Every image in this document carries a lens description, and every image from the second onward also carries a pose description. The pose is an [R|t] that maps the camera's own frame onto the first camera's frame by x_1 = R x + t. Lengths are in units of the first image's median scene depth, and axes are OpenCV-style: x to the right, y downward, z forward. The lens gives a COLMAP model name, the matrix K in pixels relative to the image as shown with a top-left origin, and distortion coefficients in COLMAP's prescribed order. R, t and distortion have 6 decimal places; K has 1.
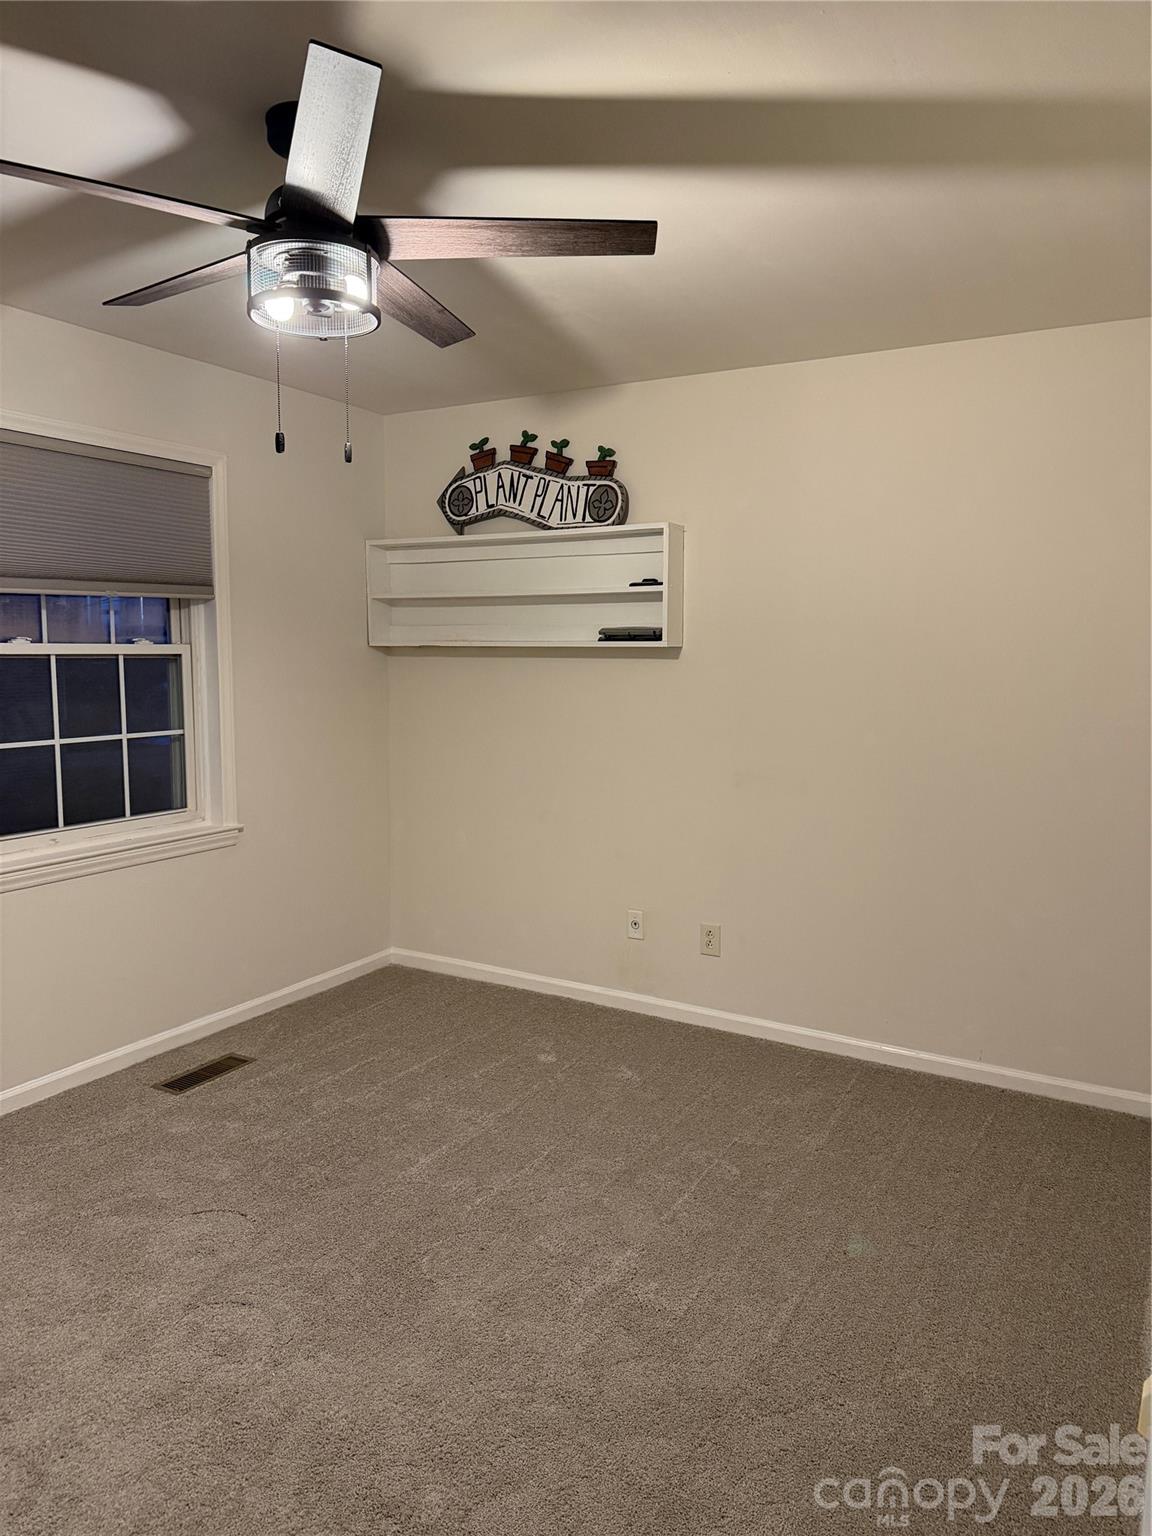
lens RADIAL K [[1095.9, 0, 572.8], [0, 1095.9, 773.4], [0, 0, 1]] dist [0.064169, -0.084143]
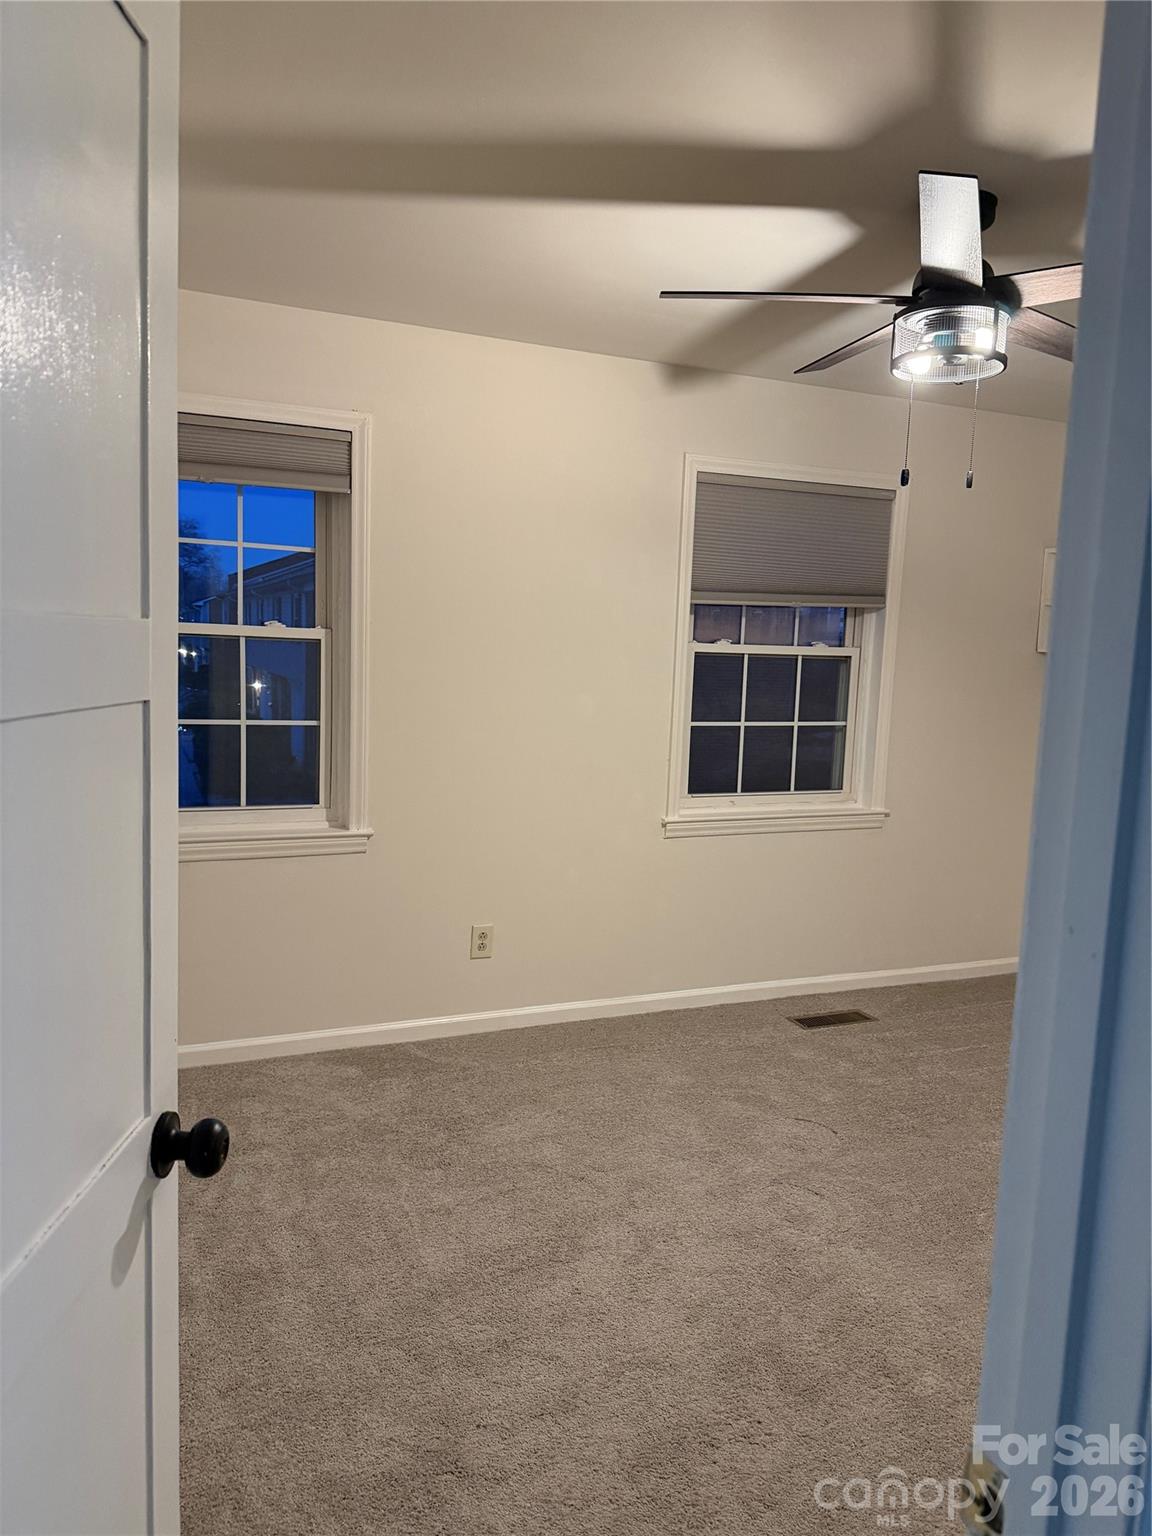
lens RADIAL K [[1095.9, 0, 564.7], [0, 1095.9, 779.2], [0, 0, 1]] dist [0.064169, -0.084143]
pose [[0.797354, 0.095373, -0.595928, 0.129149], [-0.096175, 0.994896, 0.030542, 0.016483], [0.595799, 0.032960, 0.802457, -0.116963]]
